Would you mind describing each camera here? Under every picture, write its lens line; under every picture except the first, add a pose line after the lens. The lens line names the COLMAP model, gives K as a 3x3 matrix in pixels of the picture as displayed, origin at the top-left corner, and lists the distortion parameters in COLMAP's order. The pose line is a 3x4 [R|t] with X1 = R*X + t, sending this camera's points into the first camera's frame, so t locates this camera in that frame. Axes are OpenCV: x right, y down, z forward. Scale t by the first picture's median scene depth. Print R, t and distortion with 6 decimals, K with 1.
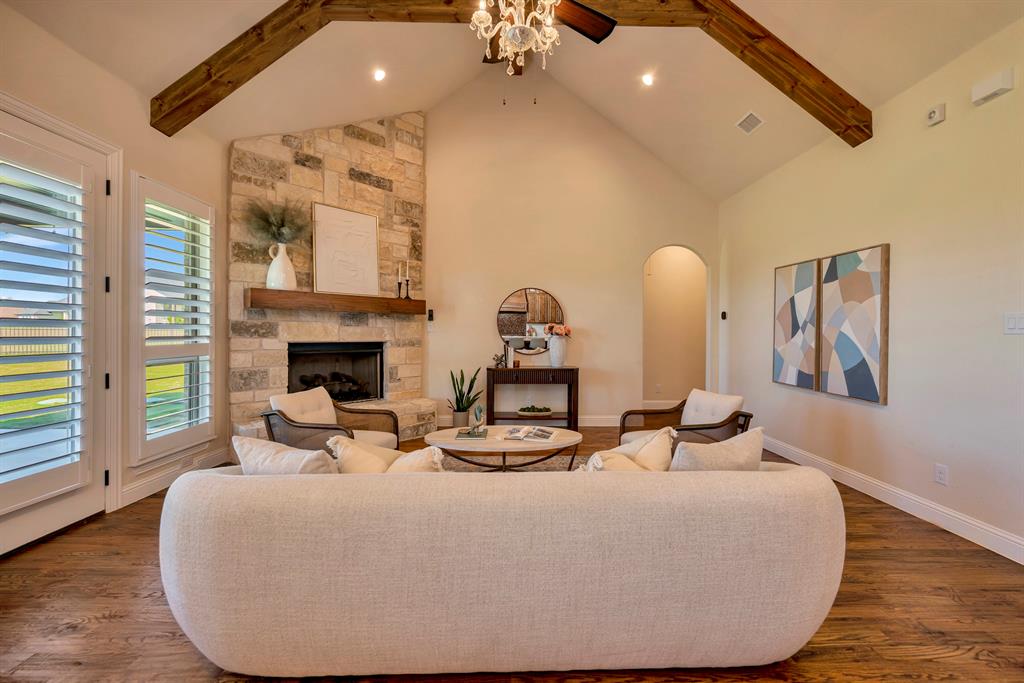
lens RADIAL K [[411.0, 0, 512.6], [0, 411.0, 333.3], [0, 0, 1]] dist [-0.000144, -0.001127]
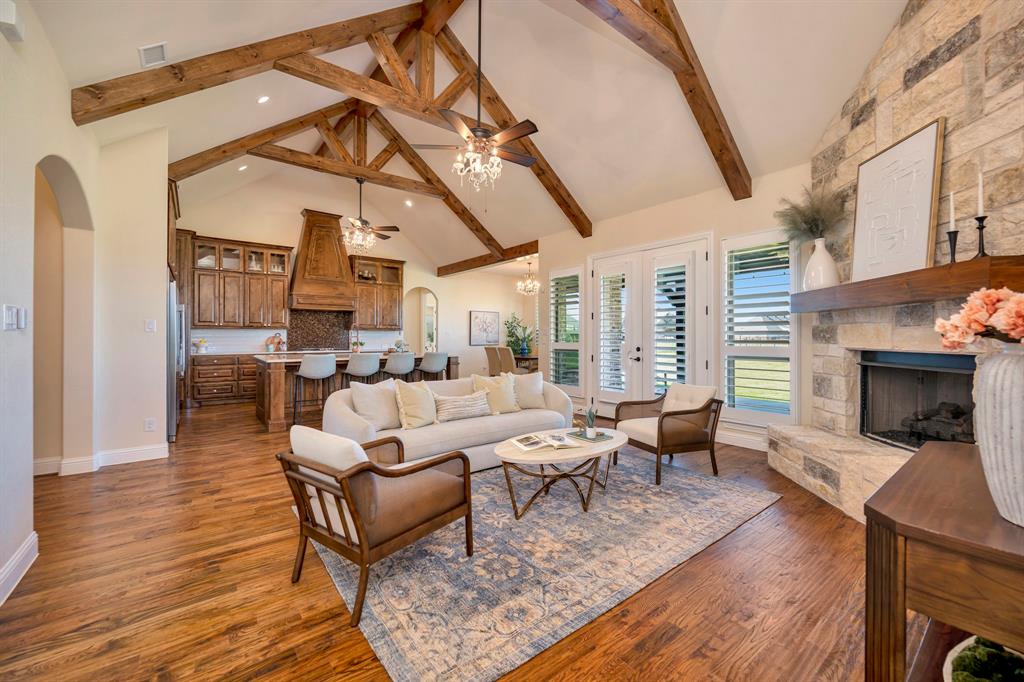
lens RADIAL K [[411.0, 0, 513.5], [0, 411.0, 340.7], [0, 0, 1]] dist [-0.000144, -0.001127]
pose [[-0.788657, -0.000497, -0.614833, 0.468916], [-0.003354, 0.999988, 0.003494, 0.004176], [0.614824, 0.004818, -0.788650, 1.172122]]
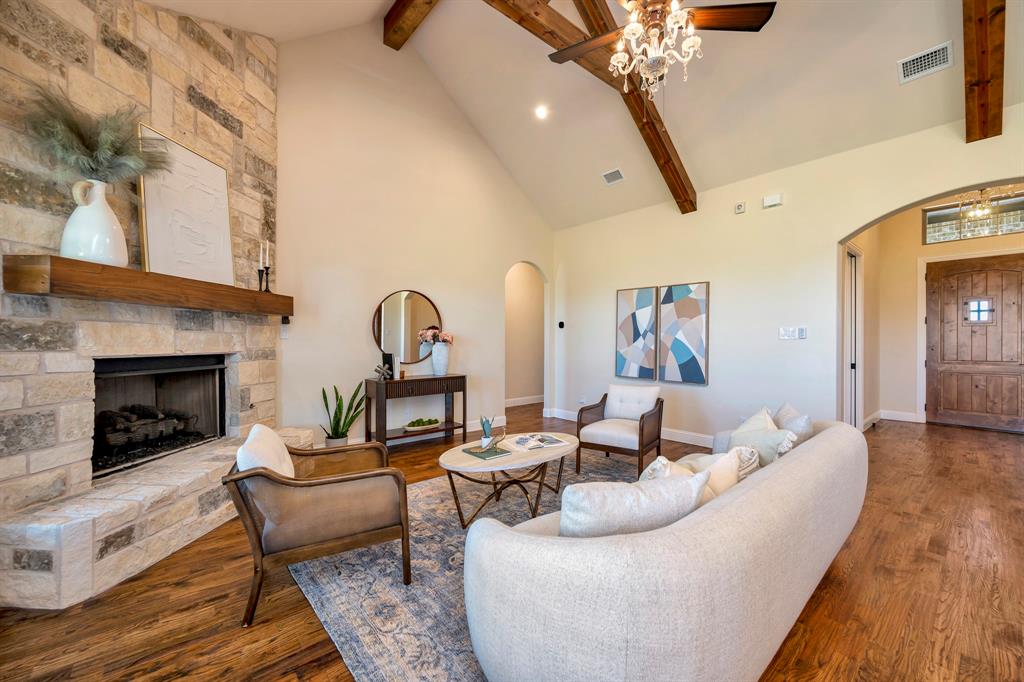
lens RADIAL K [[411.0, 0, 511.2], [0, 411.0, 341.8], [0, 0, 1]] dist [-0.000144, -0.001127]
pose [[0.764496, -0.007213, 0.644588, -0.444349], [0.004457, 0.999973, 0.005903, -0.001277], [-0.644613, -0.001640, 0.764507, 0.190598]]
